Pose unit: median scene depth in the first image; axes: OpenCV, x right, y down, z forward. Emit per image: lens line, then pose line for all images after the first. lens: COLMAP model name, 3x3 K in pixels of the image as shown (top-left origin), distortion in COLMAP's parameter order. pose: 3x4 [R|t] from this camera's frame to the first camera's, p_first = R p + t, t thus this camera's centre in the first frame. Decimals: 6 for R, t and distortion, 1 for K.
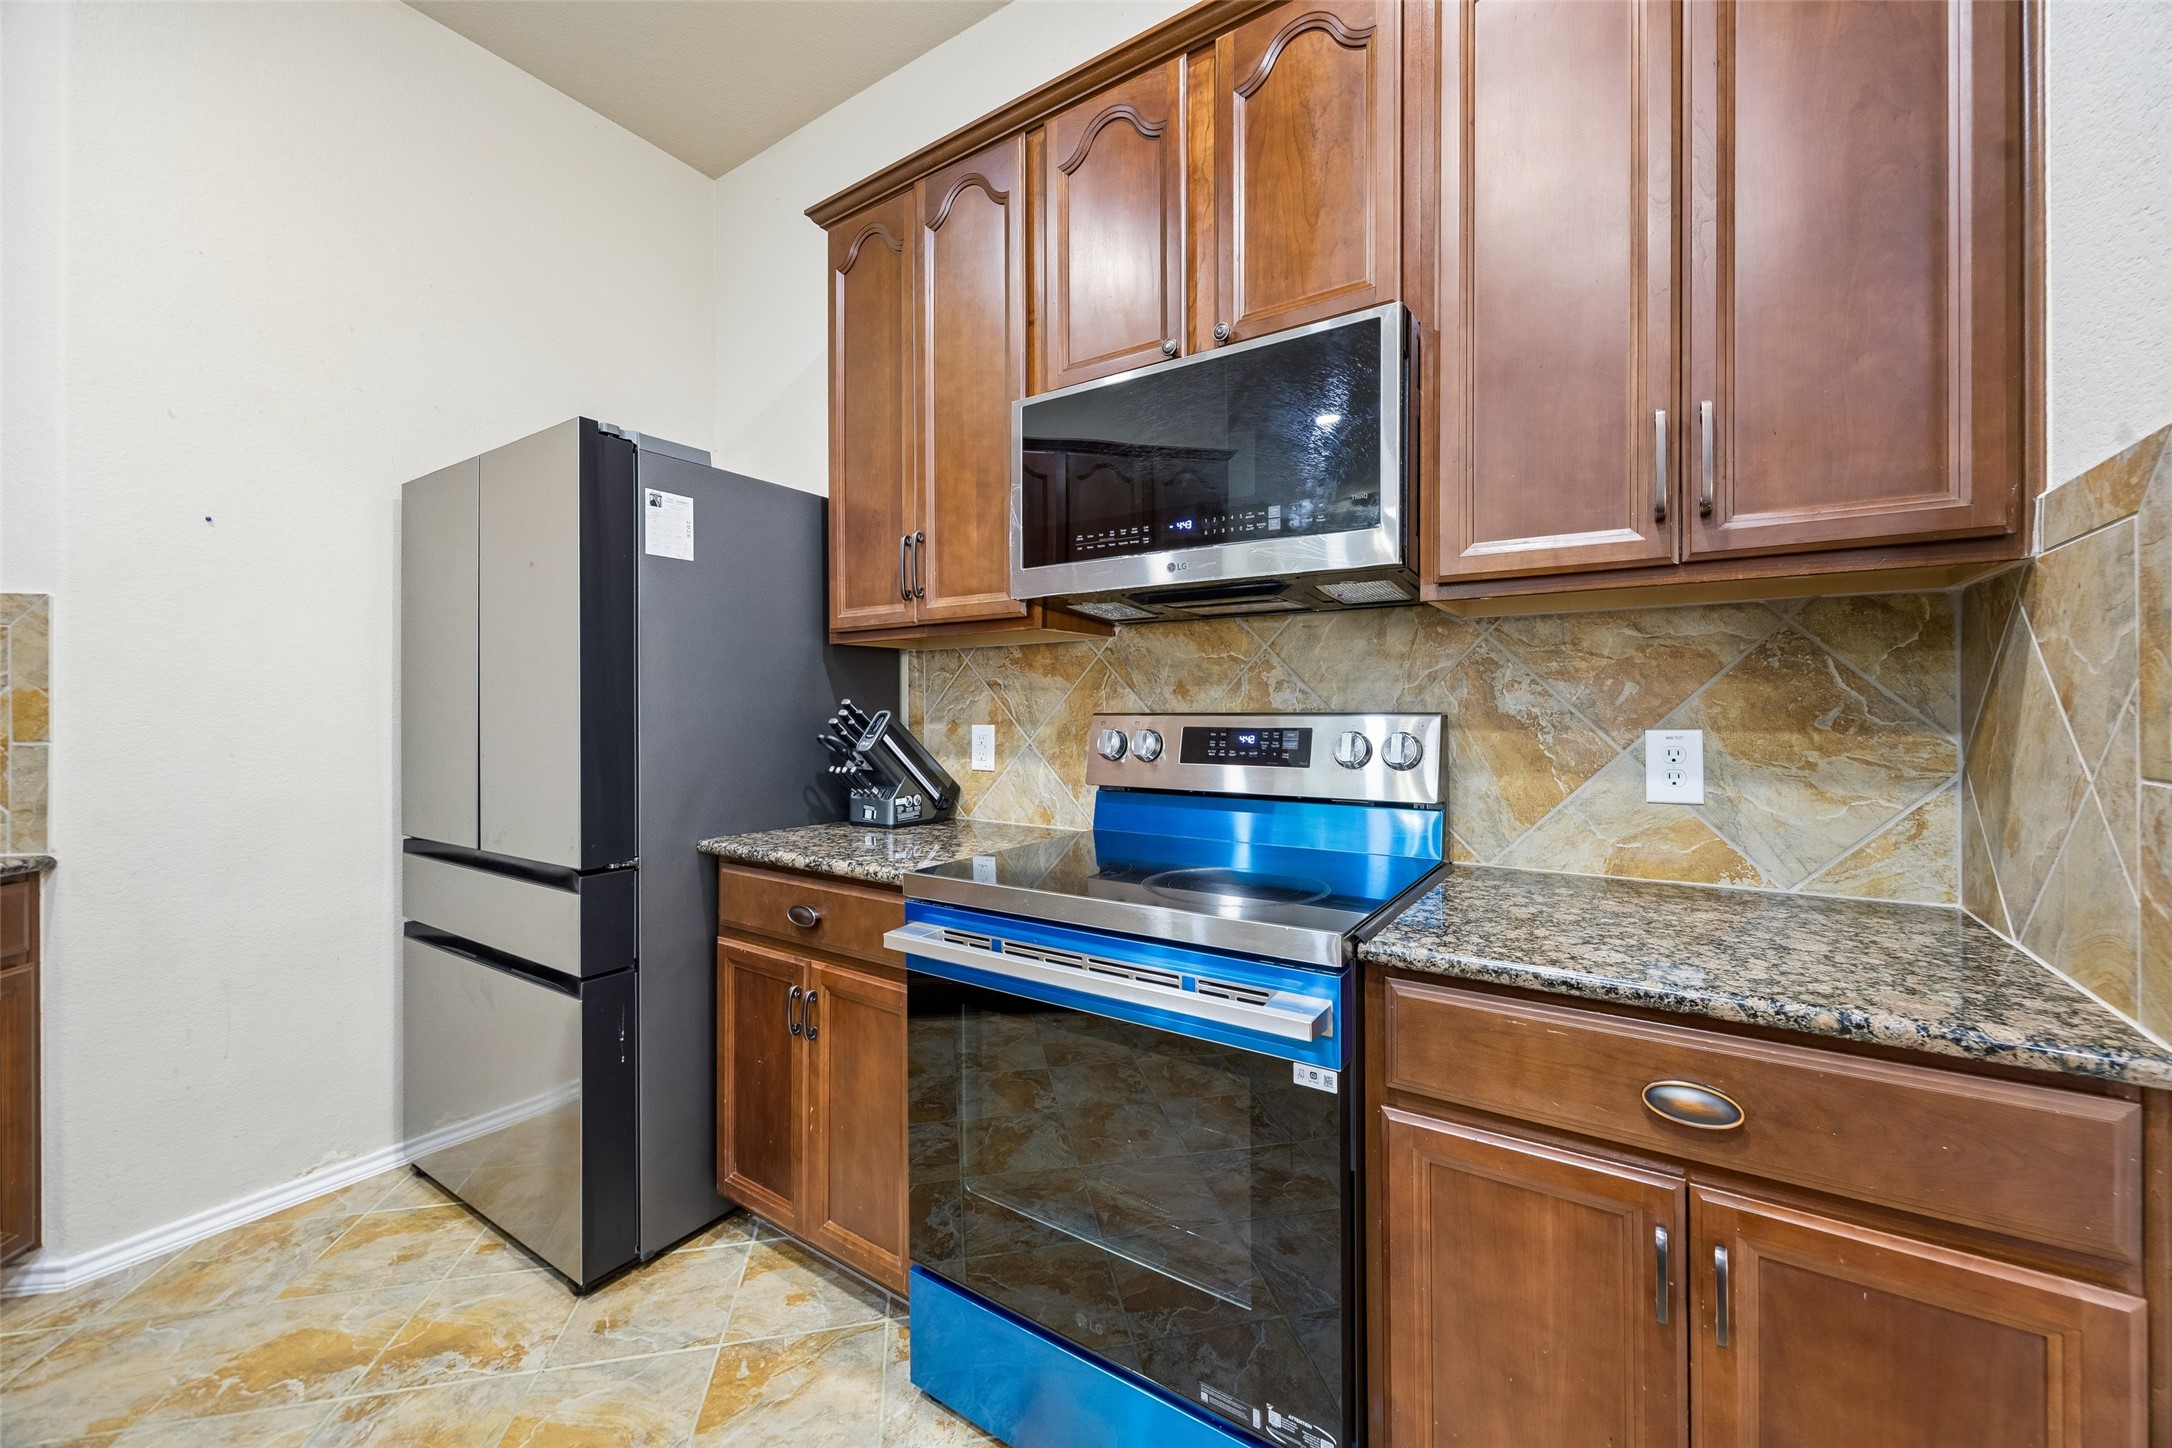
lens RADIAL K [[838.6, 0, 1096.0], [0, 838.6, 712.8], [0, 0, 1]] dist [-0.001386, 0.000558]
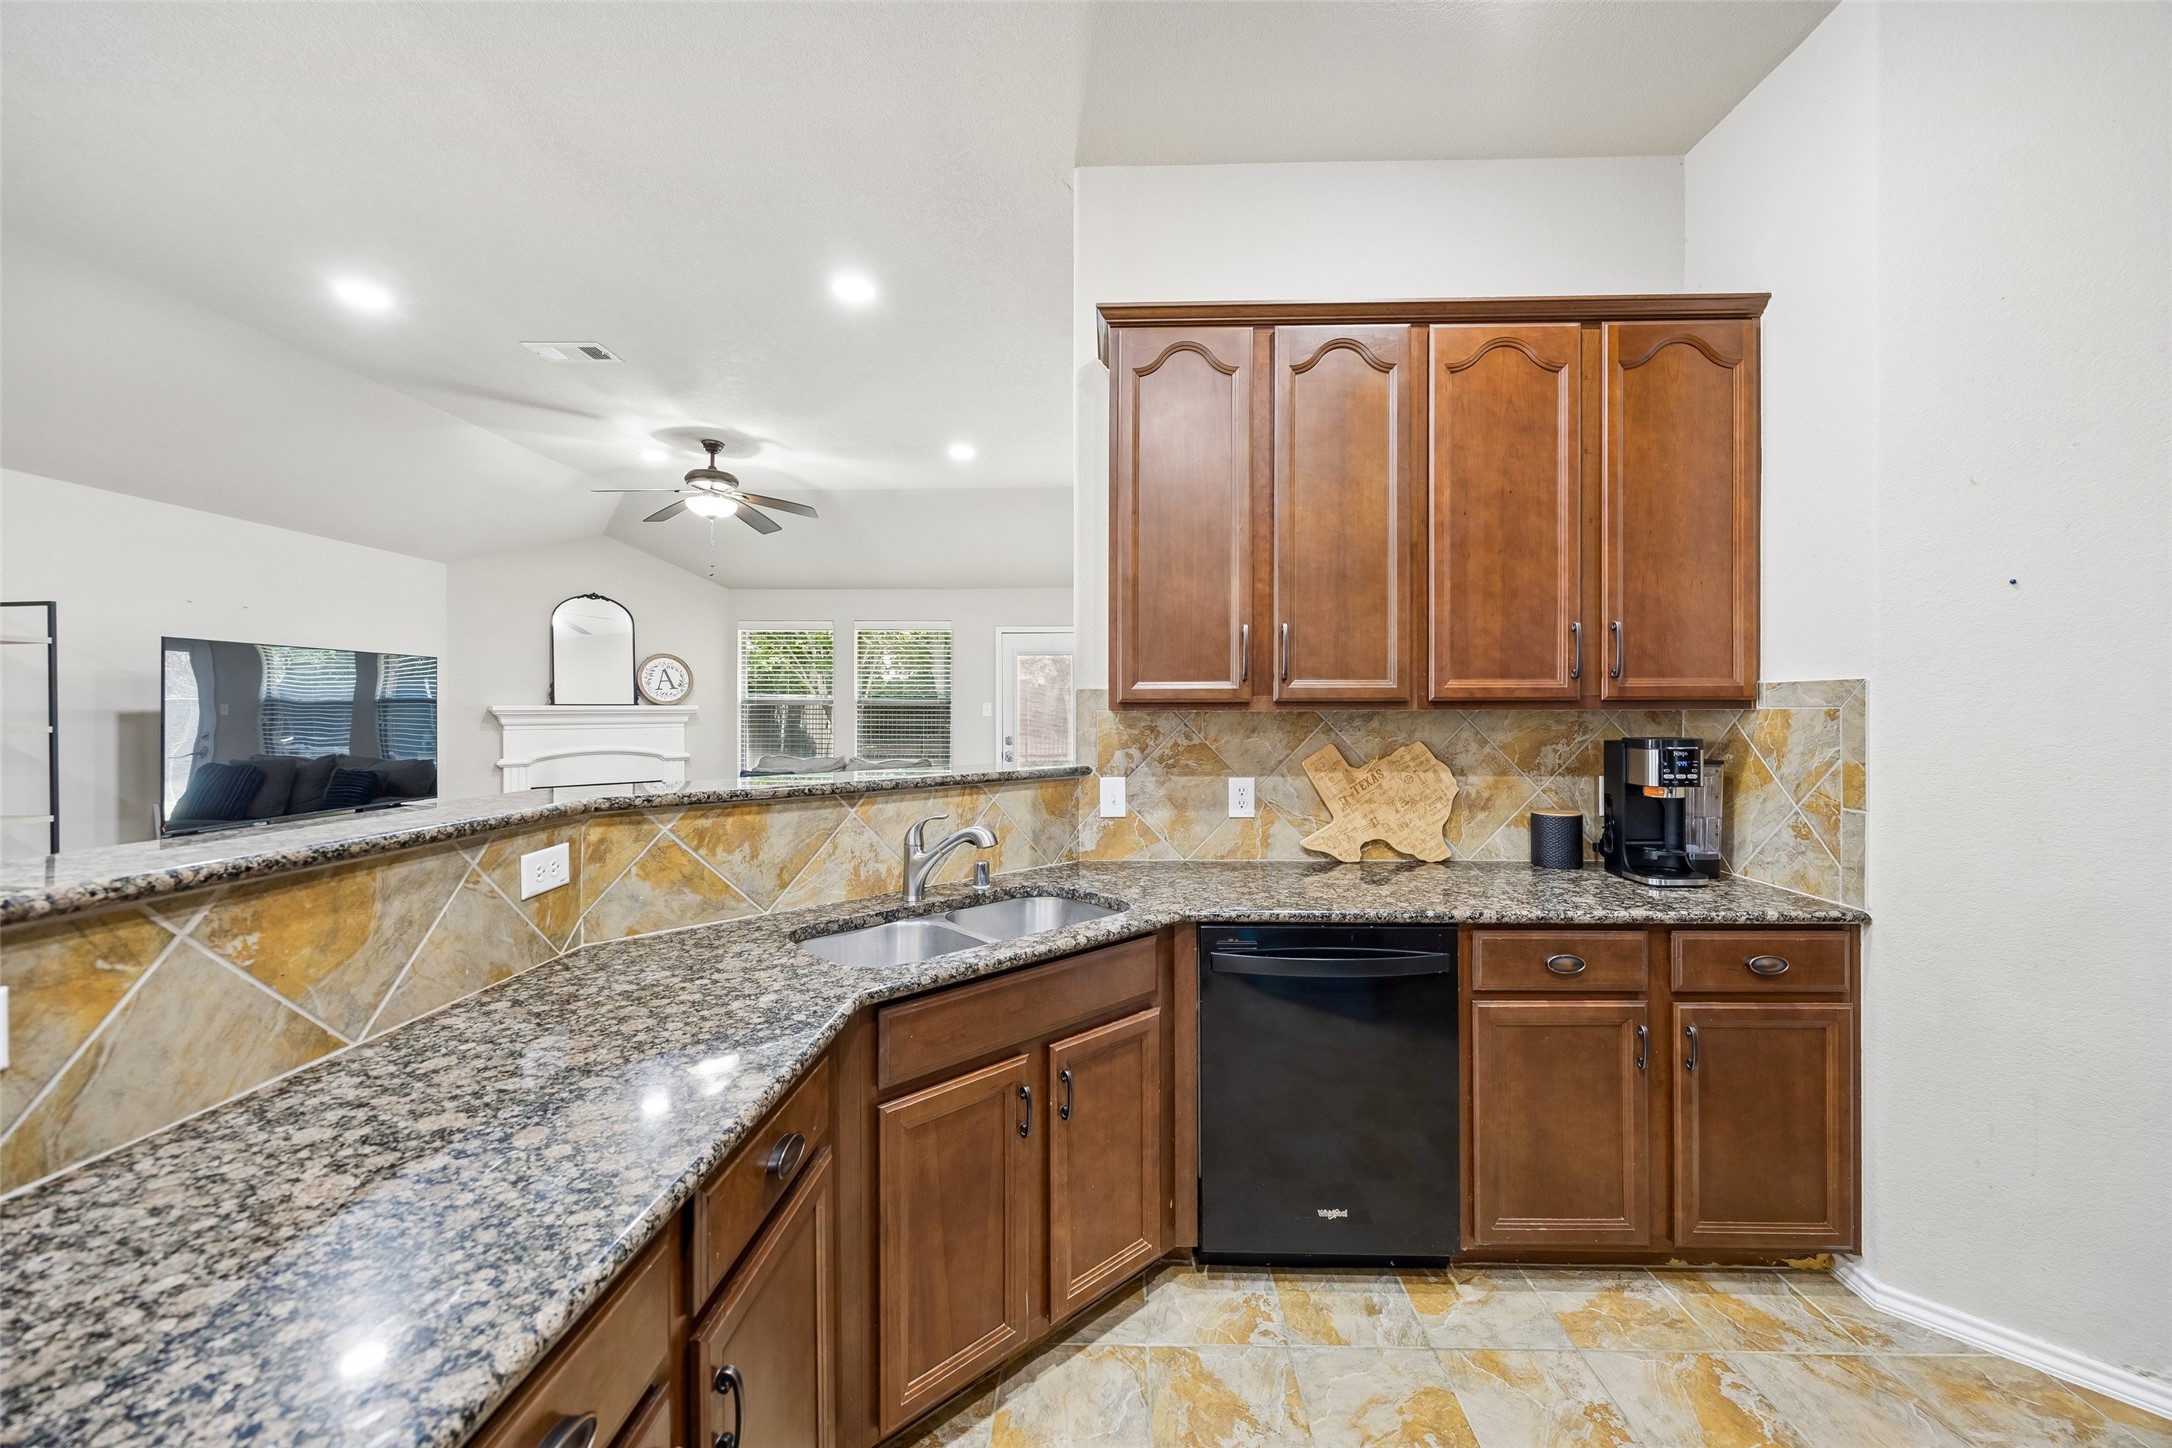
lens RADIAL K [[838.6, 0, 1093.5], [0, 838.6, 707.8], [0, 0, 1]] dist [-0.001386, 0.000558]
pose [[-0.230720, 0.002974, -0.973016, 0.077779], [0.003341, 0.999992, 0.002264, -0.106603], [0.973014, -0.002729, -0.230728, 0.247555]]
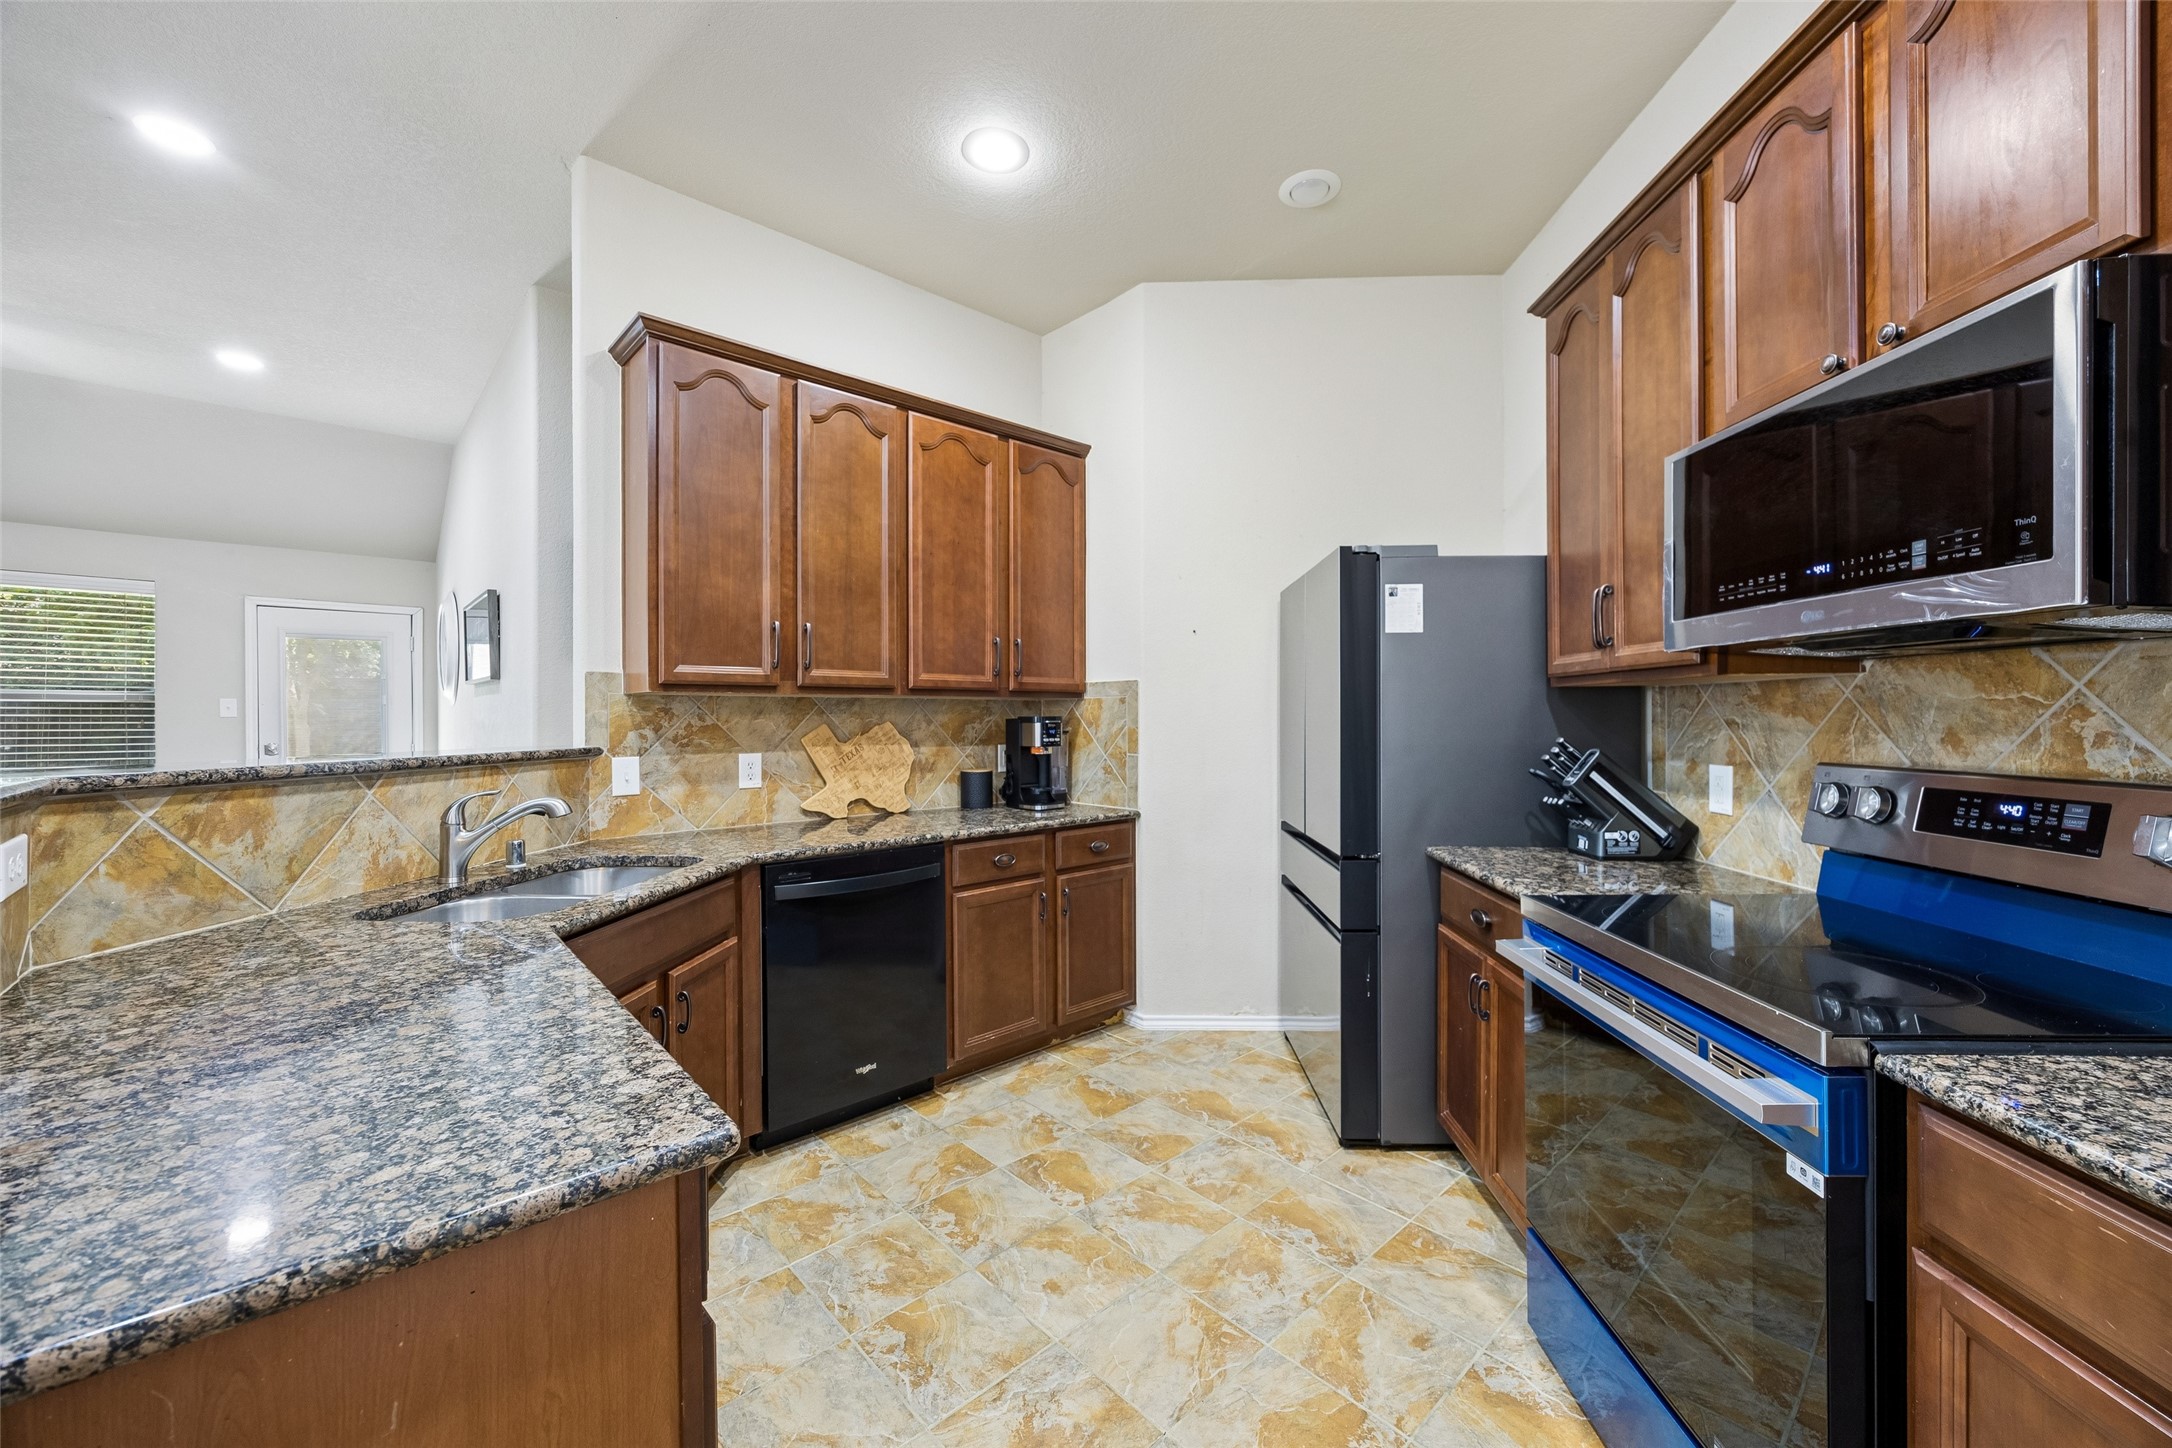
lens RADIAL K [[838.6, 0, 1101.1], [0, 838.6, 718.5], [0, 0, 1]] dist [-0.001386, 0.000558]
pose [[0.521141, 0.003305, -0.853464, 0.403913], [0.001702, 0.999986, 0.004911, -0.058276], [0.853469, -0.004012, 0.521129, -0.116638]]
